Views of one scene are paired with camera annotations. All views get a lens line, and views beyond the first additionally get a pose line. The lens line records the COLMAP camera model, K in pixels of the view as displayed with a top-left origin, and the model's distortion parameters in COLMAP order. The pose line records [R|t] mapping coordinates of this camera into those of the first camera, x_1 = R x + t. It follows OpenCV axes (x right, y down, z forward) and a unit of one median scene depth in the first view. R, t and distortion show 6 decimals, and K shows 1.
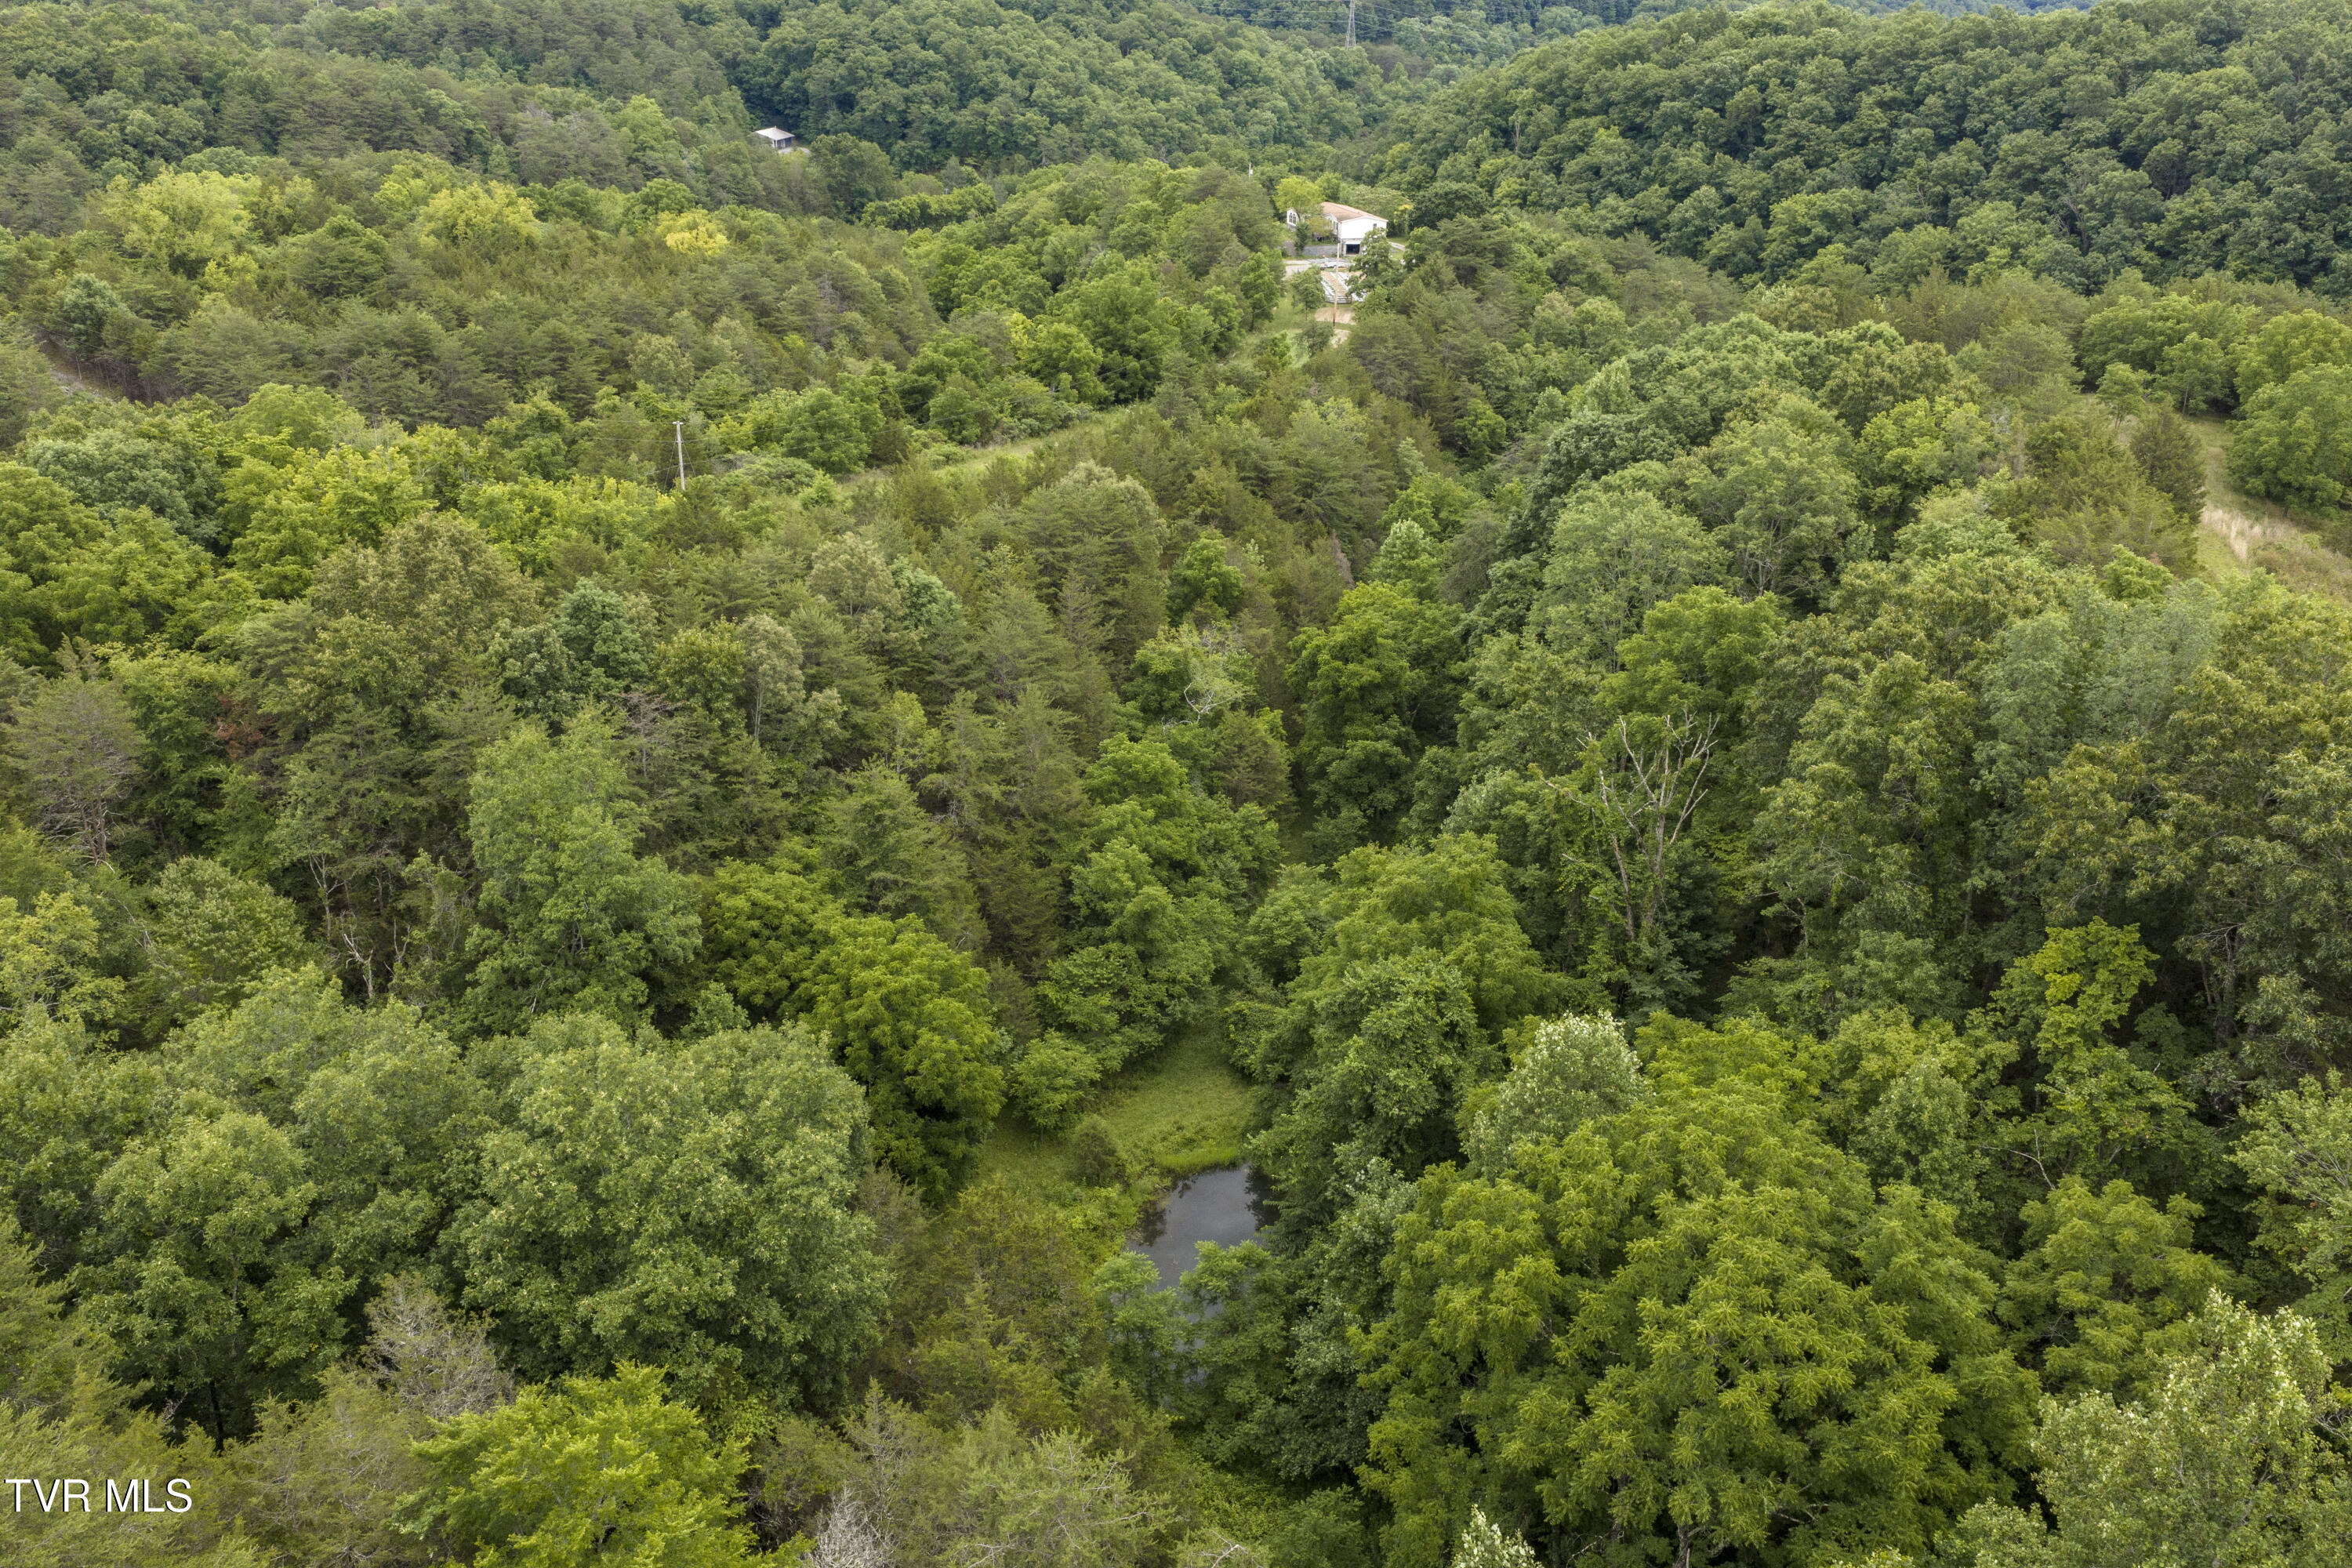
lens RADIAL K [[1946.0, 0, 1183.7], [0, 1946.0, 795.7], [0, 0, 1]] dist [0.015624, -0.022466]
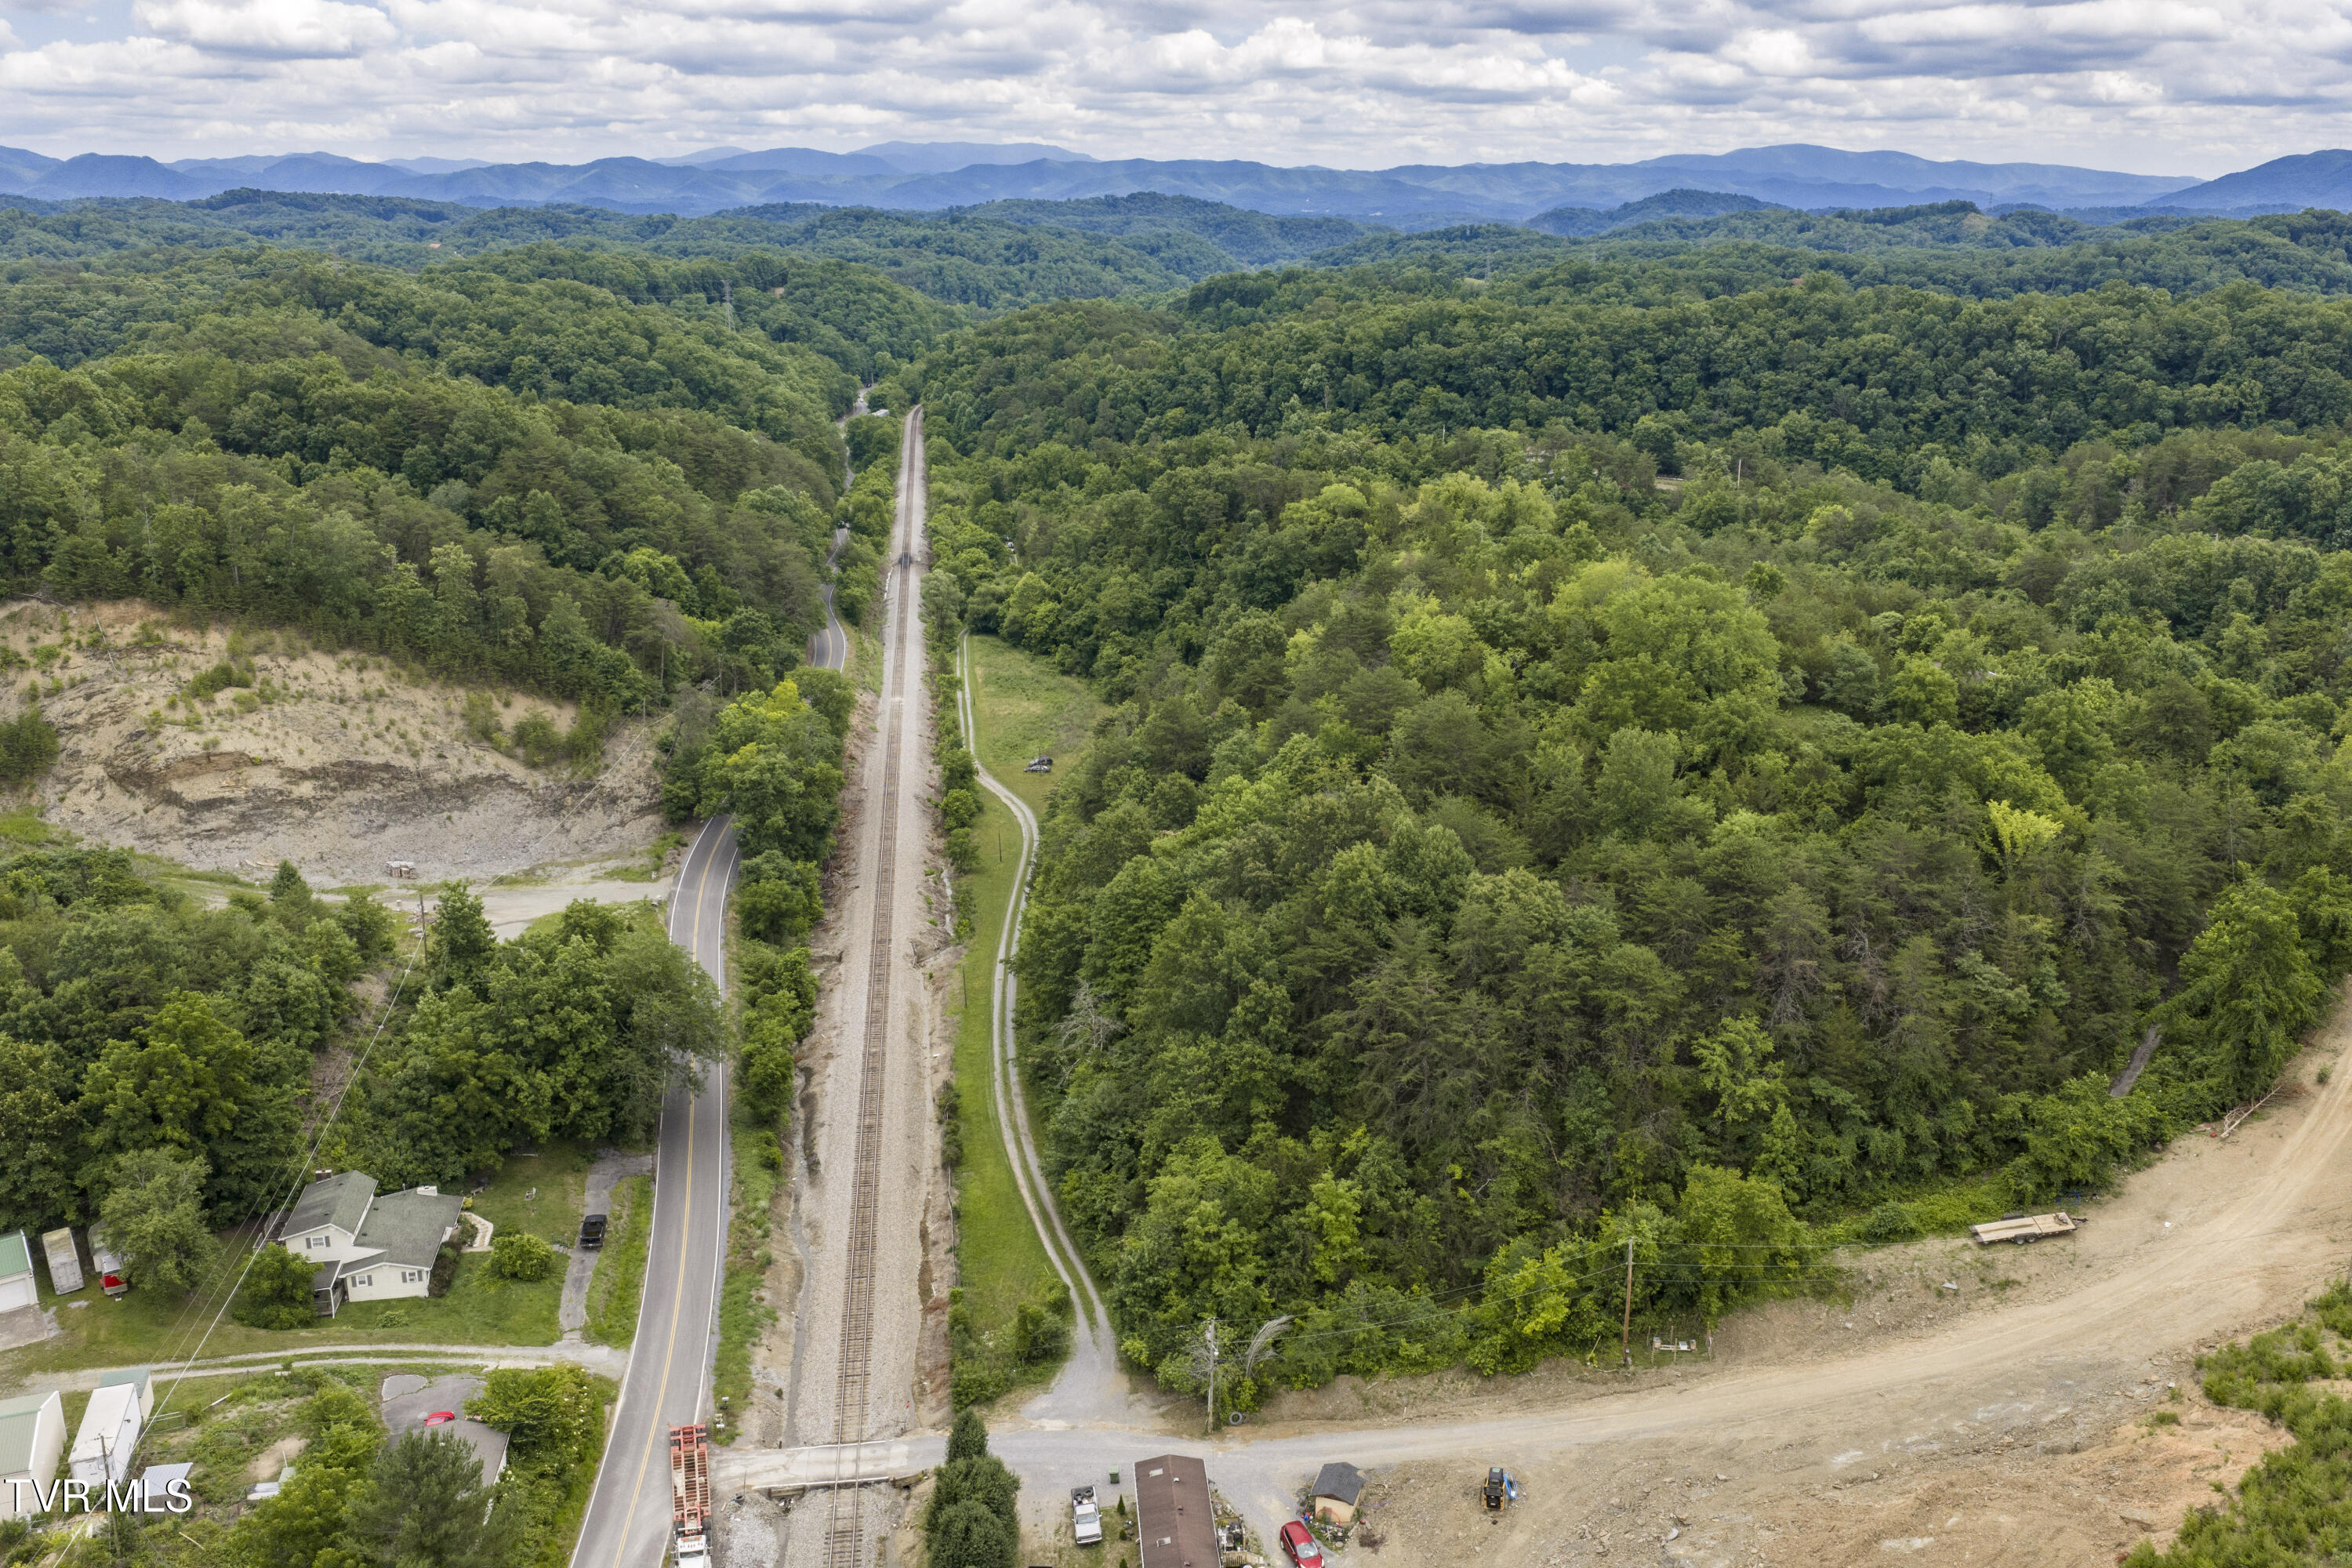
lens RADIAL K [[1946.0, 0, 1184.6], [0, 1946.0, 782.4], [0, 0, 1]] dist [0.015624, -0.022466]
pose [[0.759541, -0.196535, 0.620057, -1.038837], [0.267320, 0.963354, -0.022108, -0.071454], [-0.592990, 0.182546, 0.784245, -0.018164]]
